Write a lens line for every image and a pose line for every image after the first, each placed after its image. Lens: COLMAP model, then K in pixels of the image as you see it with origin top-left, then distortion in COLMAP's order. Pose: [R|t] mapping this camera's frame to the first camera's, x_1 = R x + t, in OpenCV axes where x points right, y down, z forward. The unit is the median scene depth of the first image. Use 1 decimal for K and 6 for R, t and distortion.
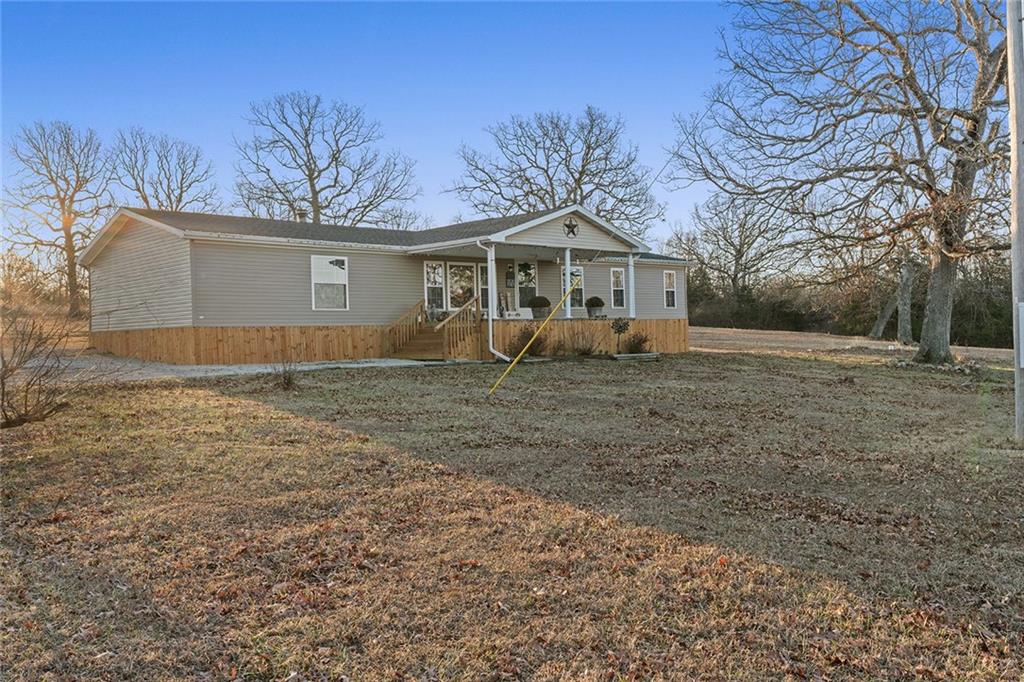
lens RADIAL K [[867.1, 0, 511.8], [0, 867.1, 338.5], [0, 0, 1]] dist [0.020677, 0.004921]
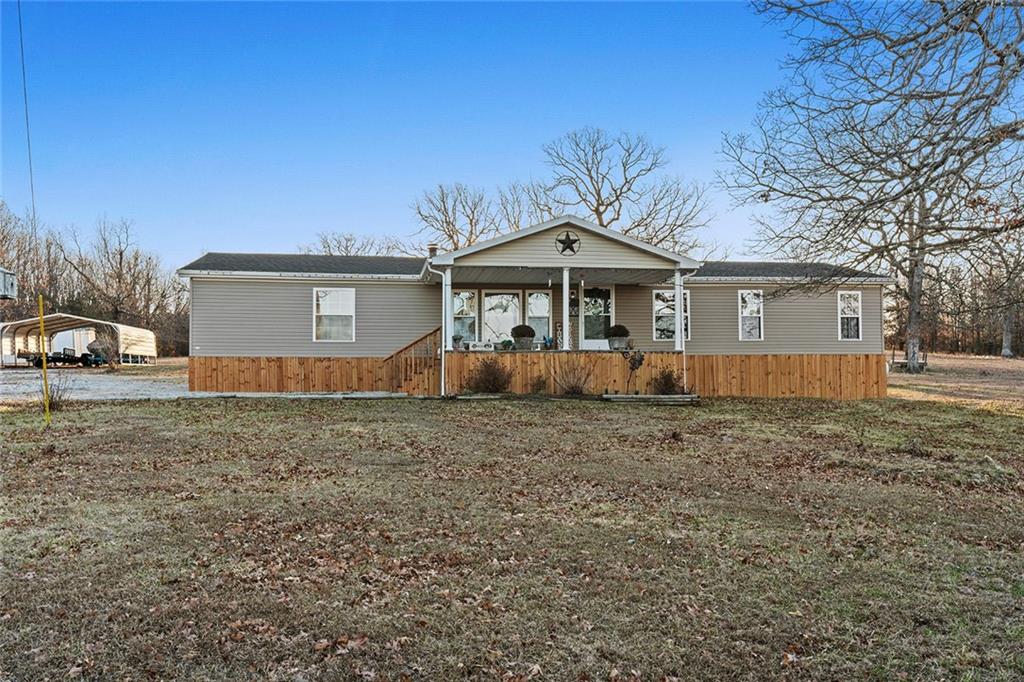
lens RADIAL K [[867.1, 0, 511.6], [0, 867.1, 342.8], [0, 0, 1]] dist [0.020677, 0.004921]
pose [[0.821533, -0.003670, -0.570149, 0.503080], [-0.019523, 0.999212, -0.034563, -0.000545], [0.569826, 0.039525, 0.820814, 0.275499]]
